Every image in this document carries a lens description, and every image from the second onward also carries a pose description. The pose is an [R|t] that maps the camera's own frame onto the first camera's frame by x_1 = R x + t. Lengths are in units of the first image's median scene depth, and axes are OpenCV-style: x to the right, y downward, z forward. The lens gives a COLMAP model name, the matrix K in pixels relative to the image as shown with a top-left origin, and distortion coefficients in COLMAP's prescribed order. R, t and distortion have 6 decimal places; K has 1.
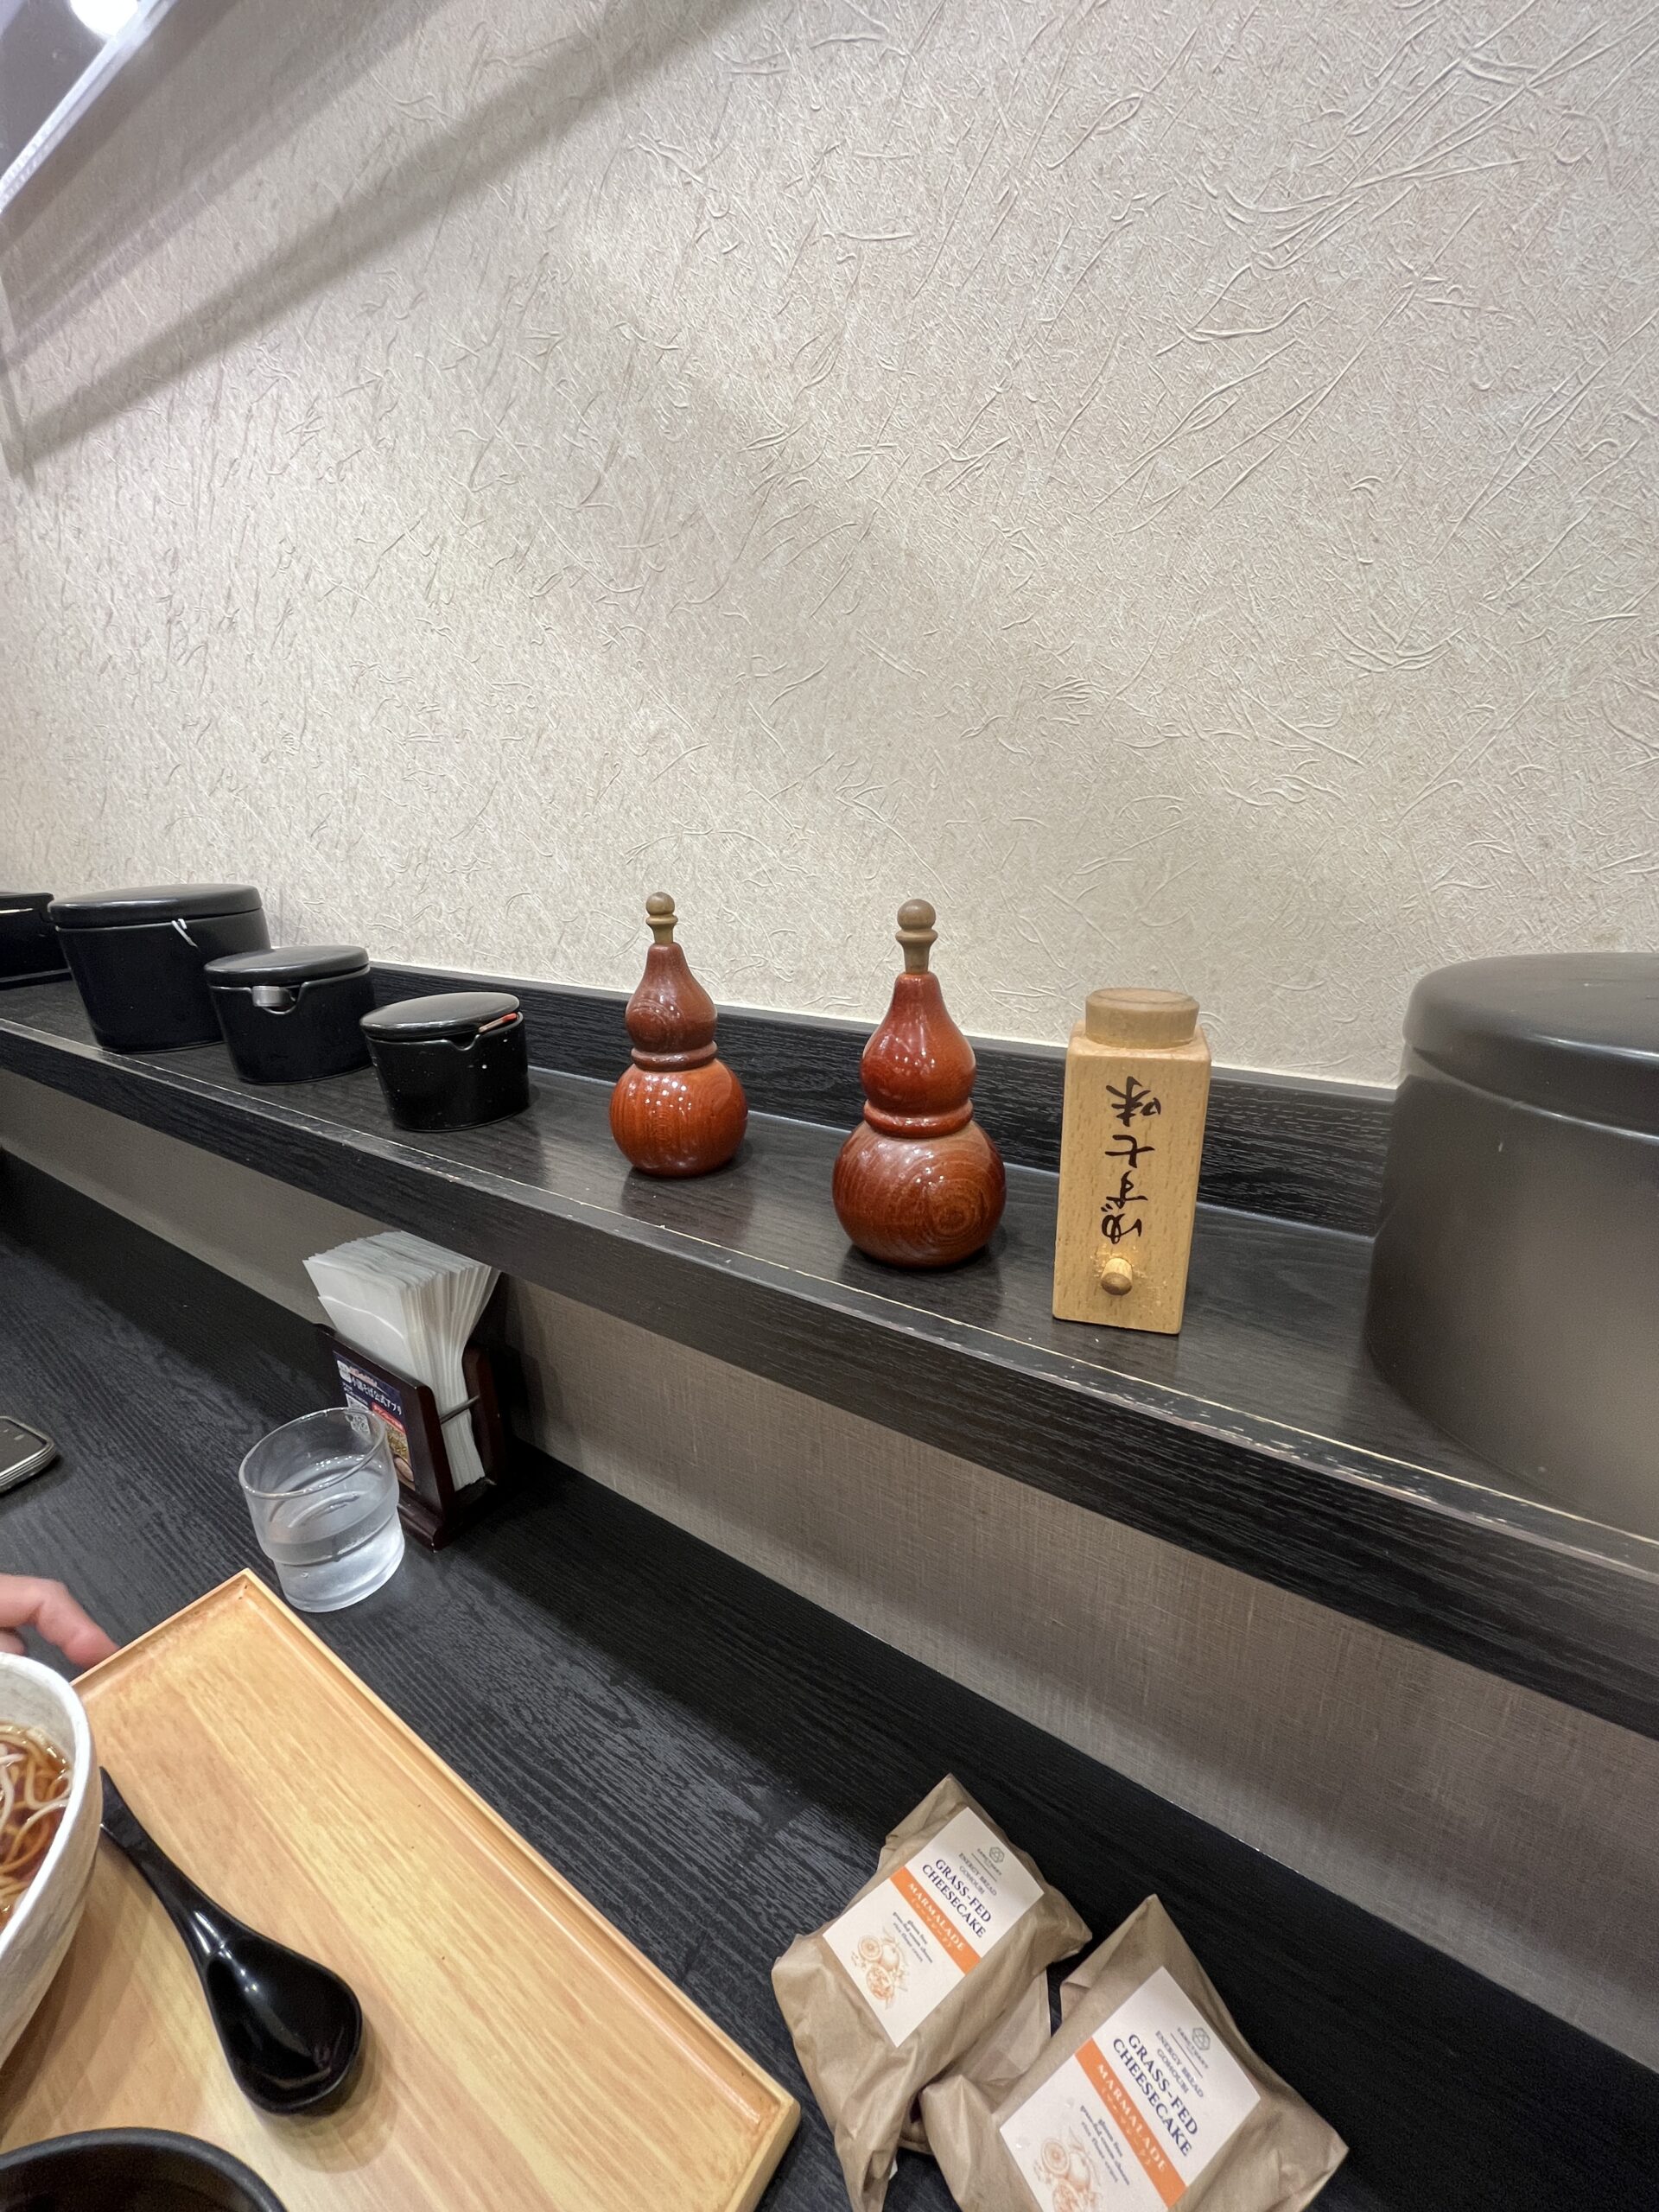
lens RADIAL K [[896.5, 0, 830.3], [0, 896.5, 1110.2], [0, 0, 1]] dist [-0.000251, 0.000022]
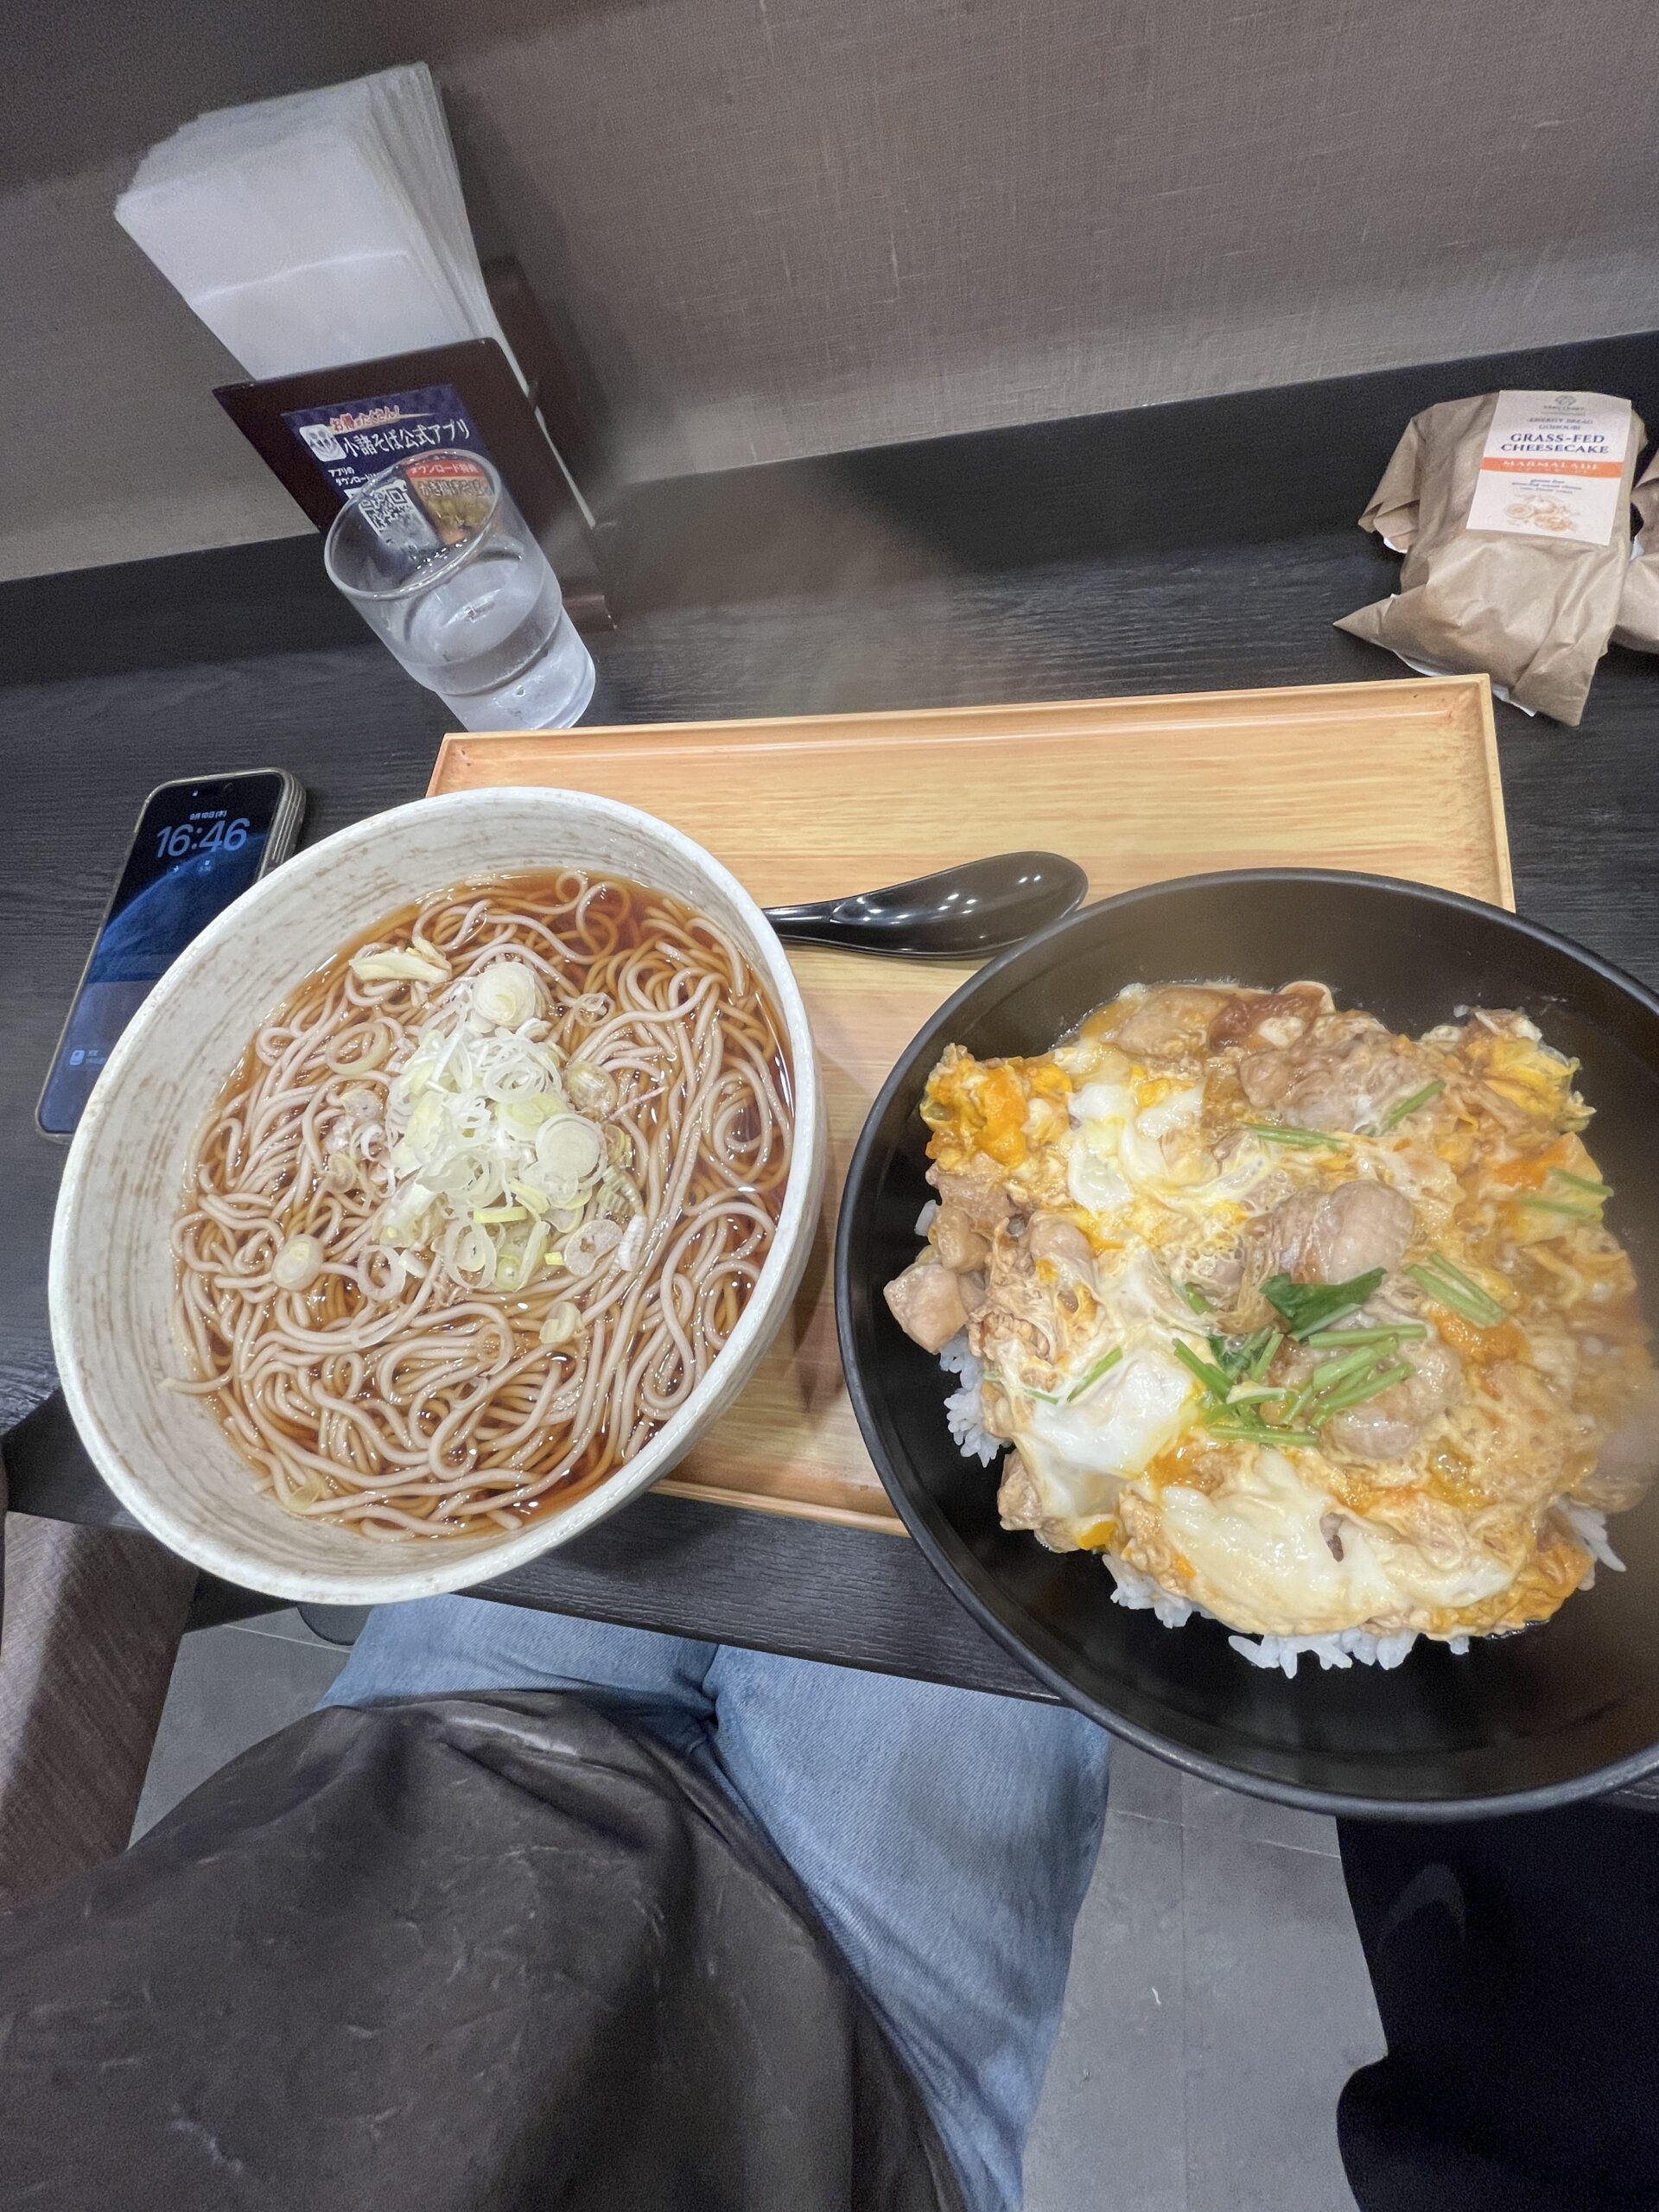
lens RADIAL K [[896.5, 0, 833.6], [0, 896.5, 1109.5], [0, 0, 1]] dist [-0.000251, 0.000022]
pose [[0.867157, -0.497987, 0.006869, -0.482623], [0.330325, 0.585415, 0.740388, 0.225286], [-0.372725, -0.639764, 0.672145, 0.154681]]
